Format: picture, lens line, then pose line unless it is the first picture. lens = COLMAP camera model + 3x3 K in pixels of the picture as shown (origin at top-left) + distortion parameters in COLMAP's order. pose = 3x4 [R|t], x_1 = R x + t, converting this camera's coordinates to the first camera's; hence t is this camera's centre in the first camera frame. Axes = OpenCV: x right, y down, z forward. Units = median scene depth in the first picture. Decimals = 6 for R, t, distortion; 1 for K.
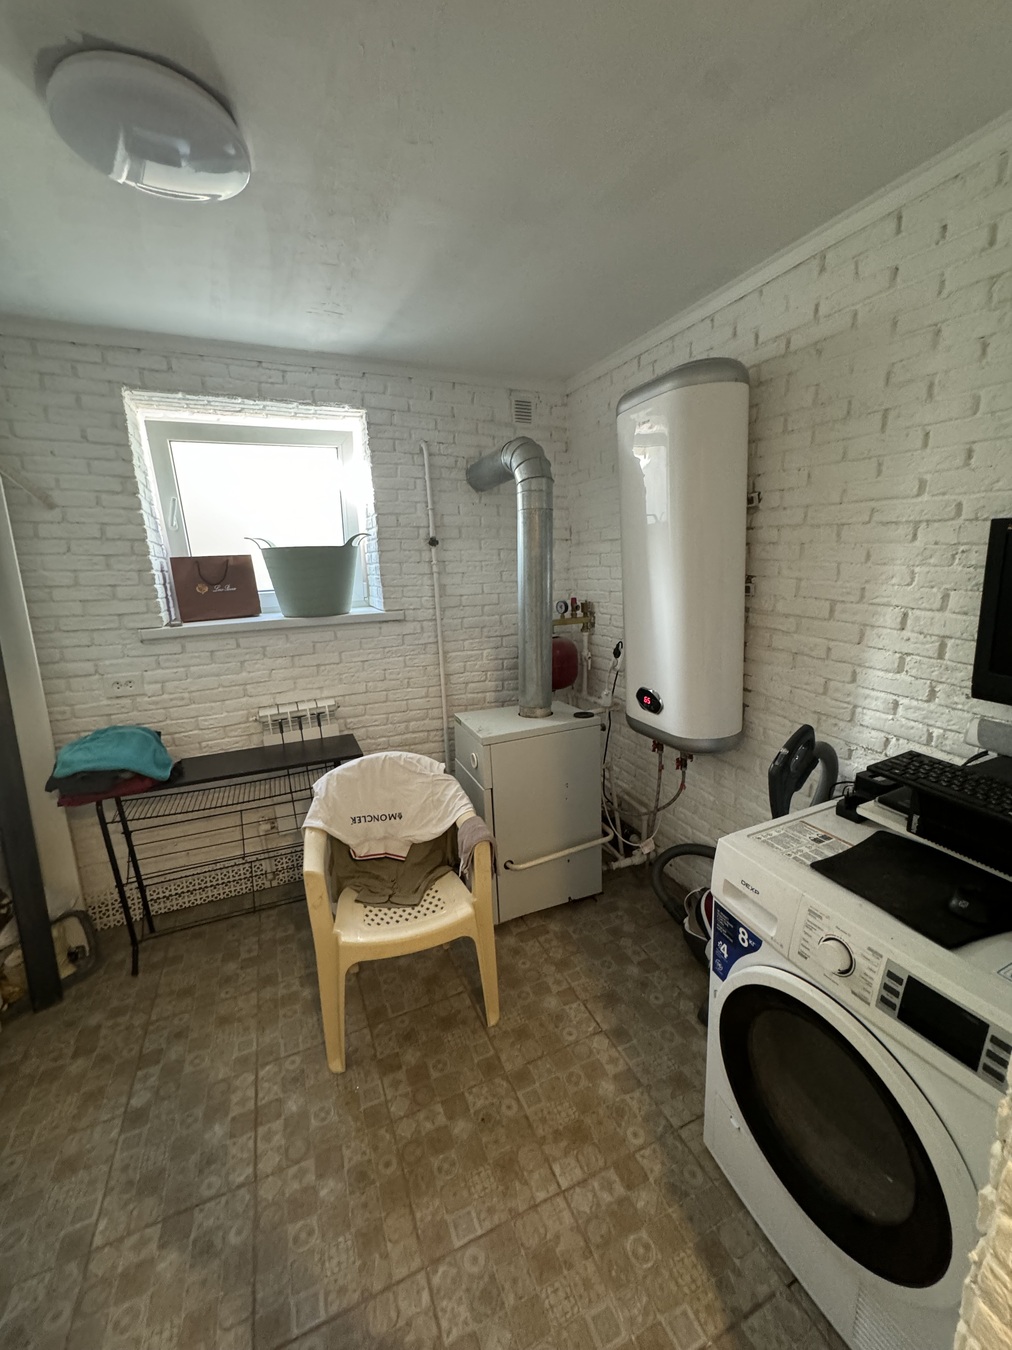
lens RADIAL K [[538.9, 0, 507.8], [0, 538.9, 674.3], [0, 0, 1]] dist [-0.002931, 0.000638]
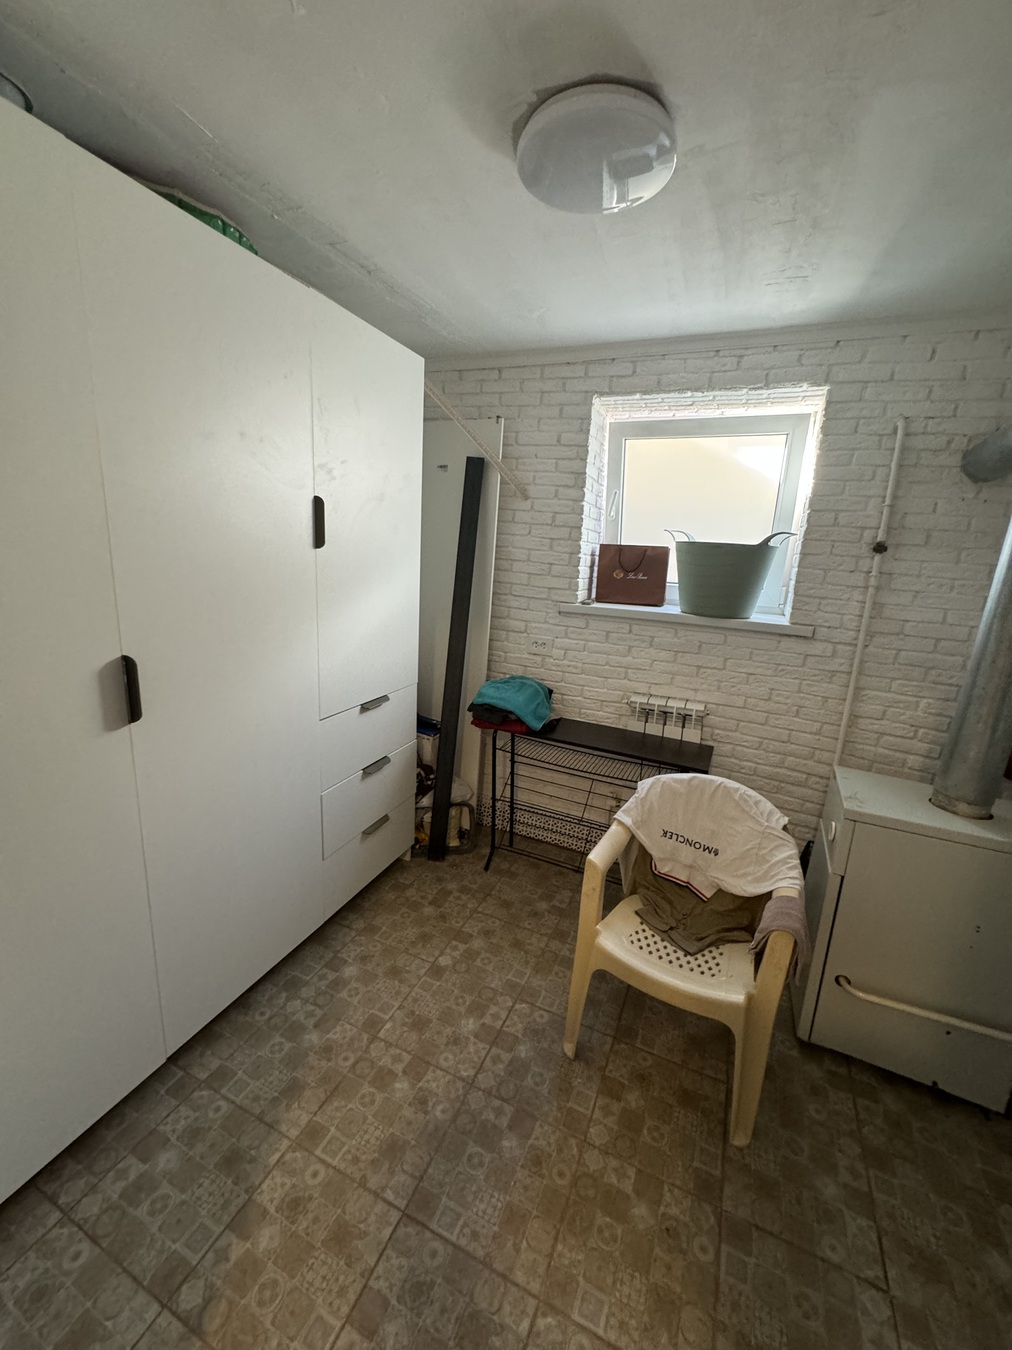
lens RADIAL K [[538.9, 0, 507.8], [0, 538.9, 674.3], [0, 0, 1]] dist [-0.002931, 0.000638]
pose [[0.665665, 0.240673, -0.706376, 0.116189], [-0.229690, 0.966692, 0.112914, -0.038196], [0.710023, 0.087084, 0.698773, 0.102695]]
